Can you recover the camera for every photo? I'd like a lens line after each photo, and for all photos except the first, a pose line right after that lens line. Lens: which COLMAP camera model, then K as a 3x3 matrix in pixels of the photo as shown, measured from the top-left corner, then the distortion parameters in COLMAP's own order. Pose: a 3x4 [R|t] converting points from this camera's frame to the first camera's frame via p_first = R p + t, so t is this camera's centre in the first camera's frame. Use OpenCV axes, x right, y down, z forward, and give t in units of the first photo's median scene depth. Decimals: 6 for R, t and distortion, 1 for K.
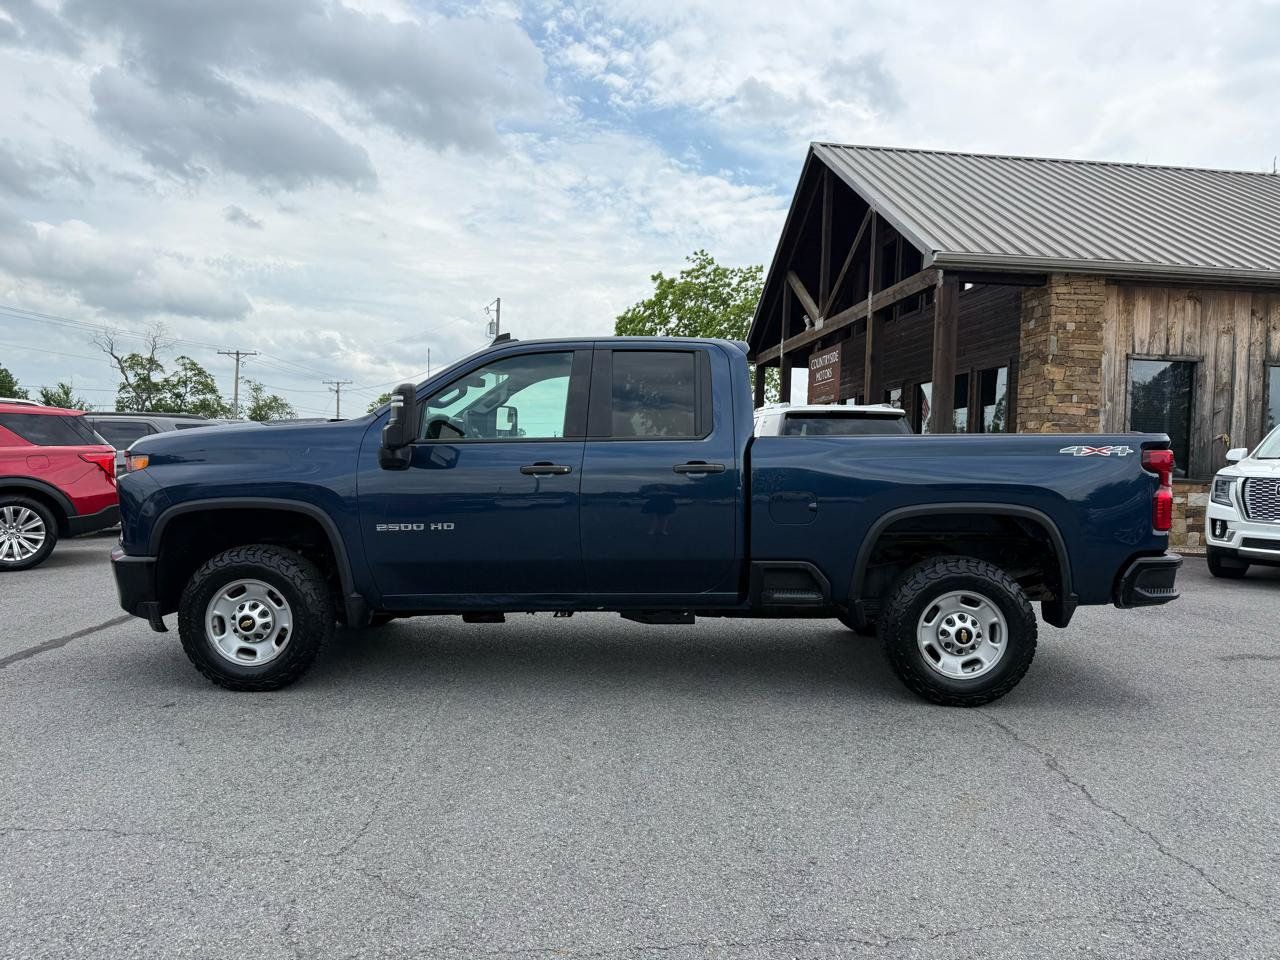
lens RADIAL K [[913.1, 0, 643.2], [0, 913.1, 485.1], [0, 0, 1]] dist [0.031121, -0.039664]
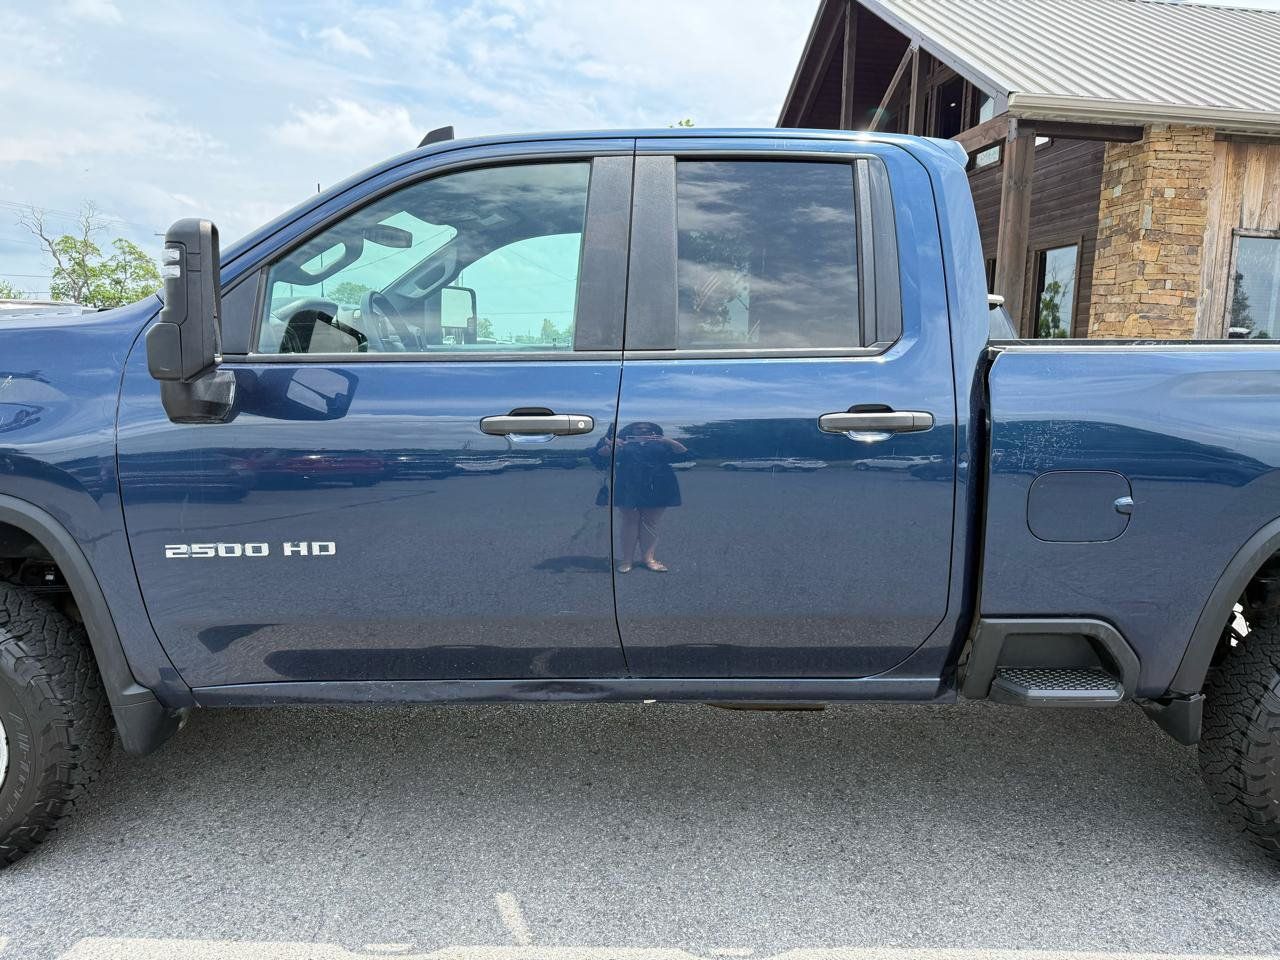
lens RADIAL K [[913.1, 0, 636.3], [0, 913.1, 478.8], [0, 0, 1]] dist [0.031121, -0.039664]
pose [[0.999648, -0.002623, 0.026391, -0.022698], [-0.000342, 0.993740, 0.111718, -0.013867], [-0.026519, -0.111688, 0.993389, 0.182716]]
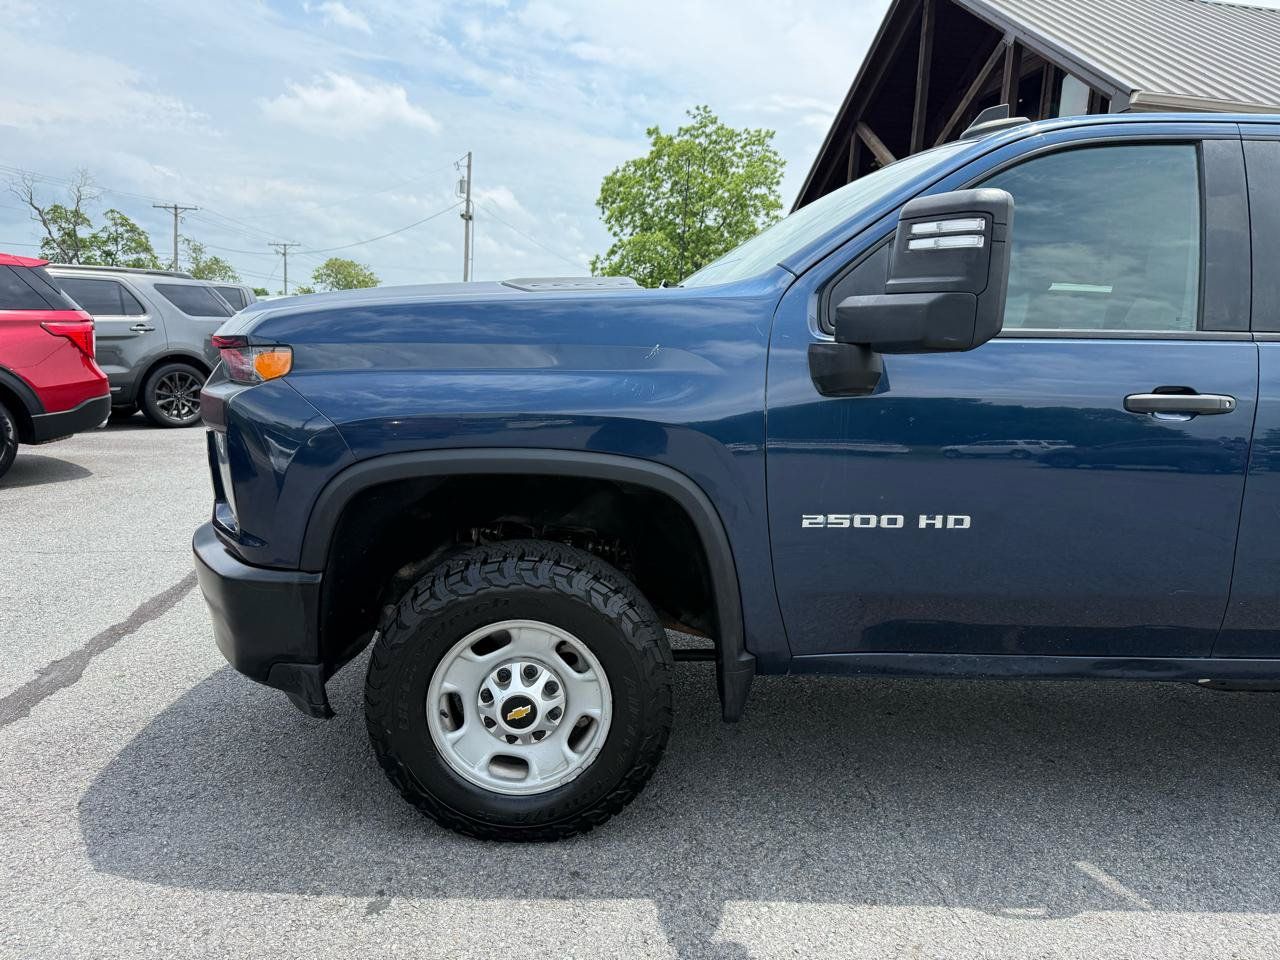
lens RADIAL K [[913.1, 0, 632.4], [0, 913.1, 496.6], [0, 0, 1]] dist [0.031121, -0.039664]
pose [[0.998582, 0.019229, 0.049650, -0.135705], [-0.026125, 0.989491, 0.142218, -0.009891], [-0.046393, -0.143313, 0.988589, 0.185178]]
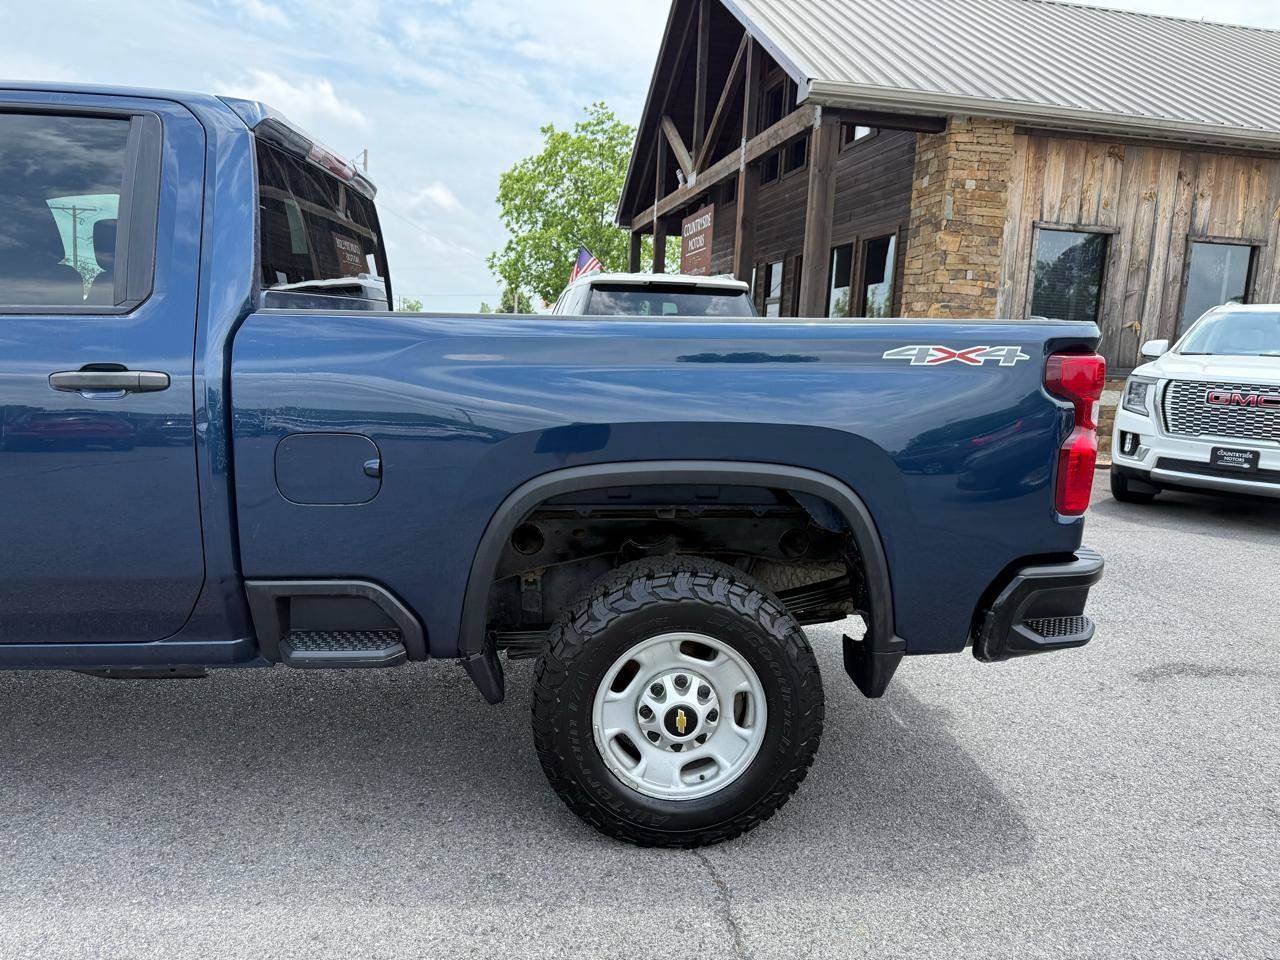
lens RADIAL K [[913.1, 0, 634.3], [0, 913.1, 484.9], [0, 0, 1]] dist [0.031121, -0.039664]
pose [[0.996253, 0.003345, 0.086424, 0.094389], [-0.014771, 0.991152, 0.131908, -0.010364], [-0.085218, -0.132691, 0.987487, 0.175794]]
